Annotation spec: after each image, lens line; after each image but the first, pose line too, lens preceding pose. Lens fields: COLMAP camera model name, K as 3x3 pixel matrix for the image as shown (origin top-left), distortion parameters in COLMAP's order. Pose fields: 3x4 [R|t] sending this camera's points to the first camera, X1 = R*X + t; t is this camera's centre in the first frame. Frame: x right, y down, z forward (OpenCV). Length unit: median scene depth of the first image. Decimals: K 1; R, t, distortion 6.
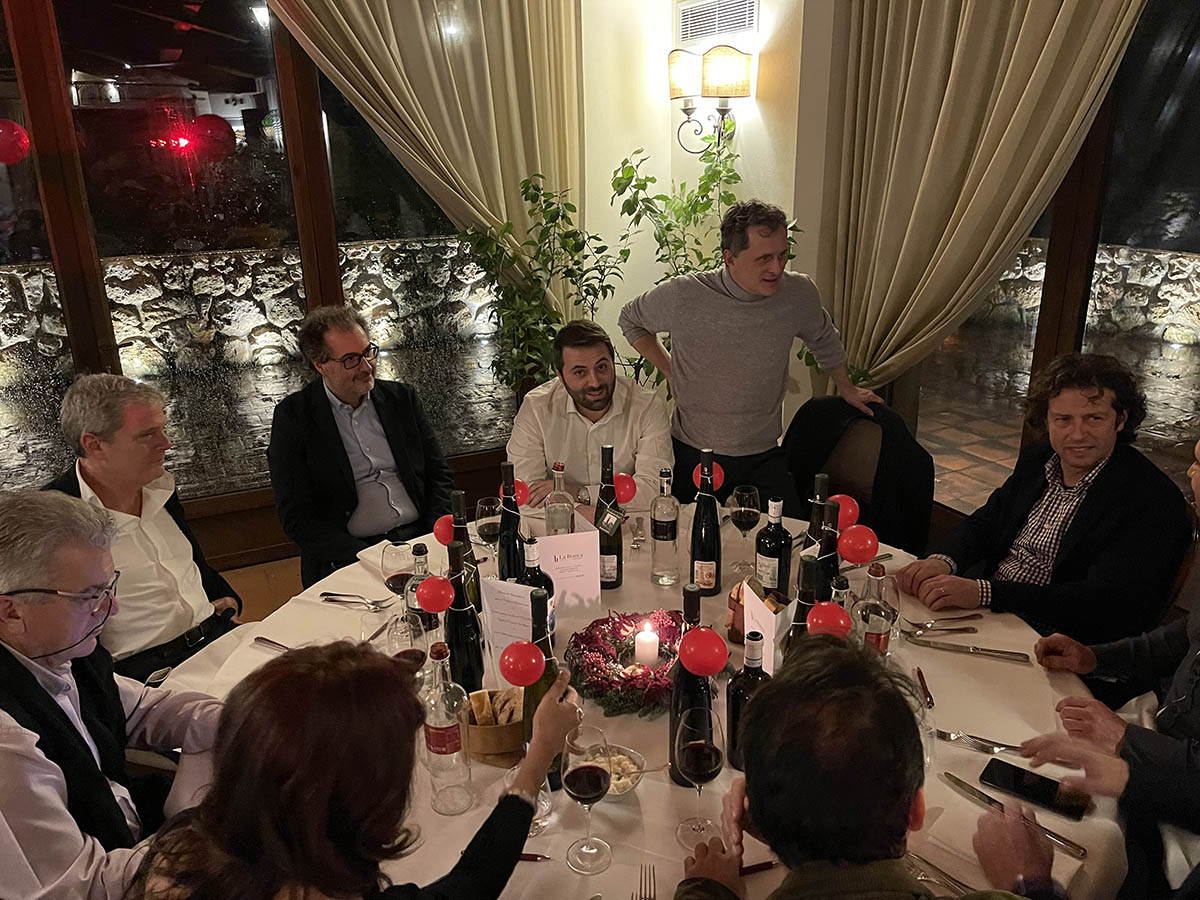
lens RADIAL K [[909.3, 0, 626.3], [0, 909.3, 447.2], [0, 0, 1]] dist [0.060284, -0.065884]
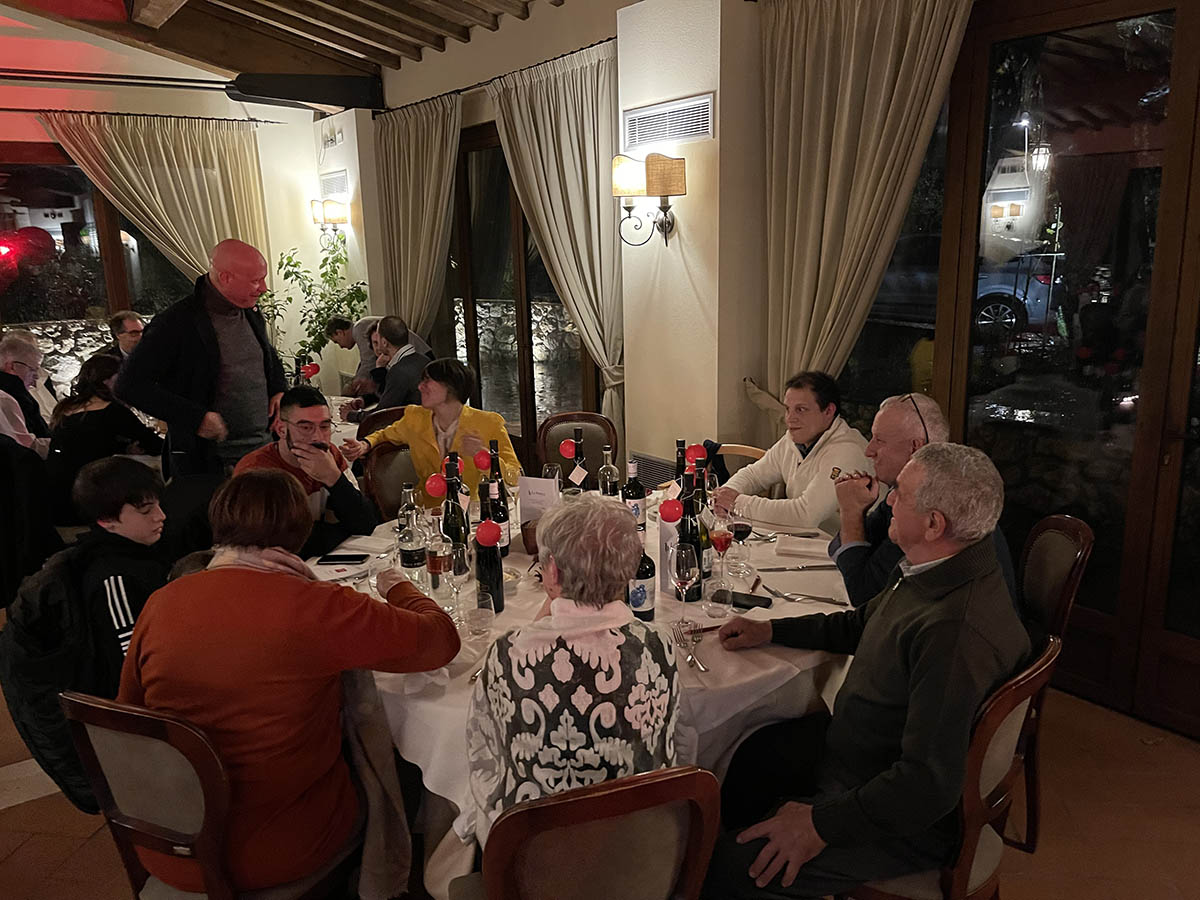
lens RADIAL K [[909.3, 0, 611.8], [0, 909.3, 442.6], [0, 0, 1]] dist [0.060284, -0.065884]
pose [[0.987093, -0.035027, 0.156269, 0.177054], [0.052762, 0.992438, -0.110828, 0.169847], [-0.151205, 0.117643, 0.981477, -0.486768]]
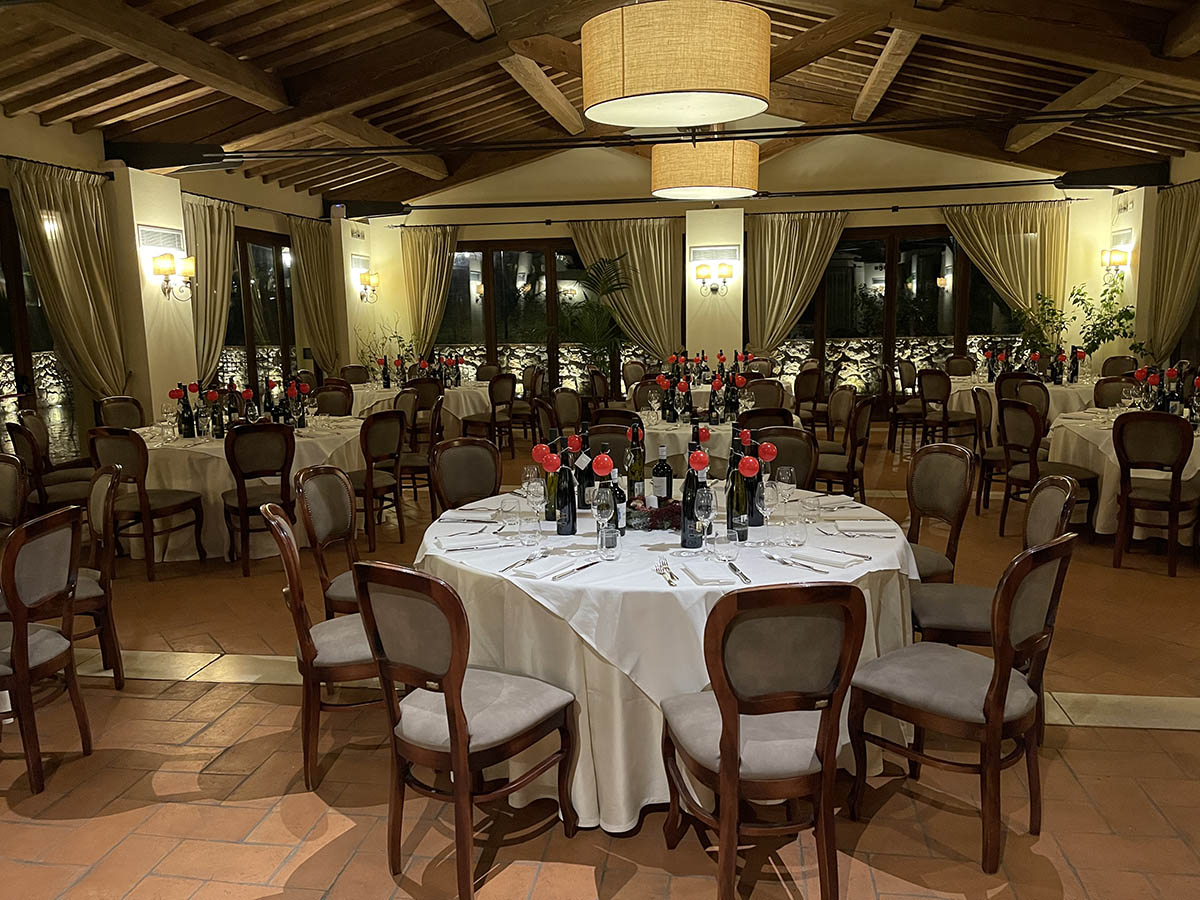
lens RADIAL K [[909.3, 0, 593.2], [0, 909.3, 449.8], [0, 0, 1]] dist [0.060284, -0.065884]
pose [[0.800238, 0.094820, -0.592139, 0.262477], [-0.187405, 0.977508, -0.096736, 0.367349], [0.569648, 0.188381, 0.800009, -1.017722]]
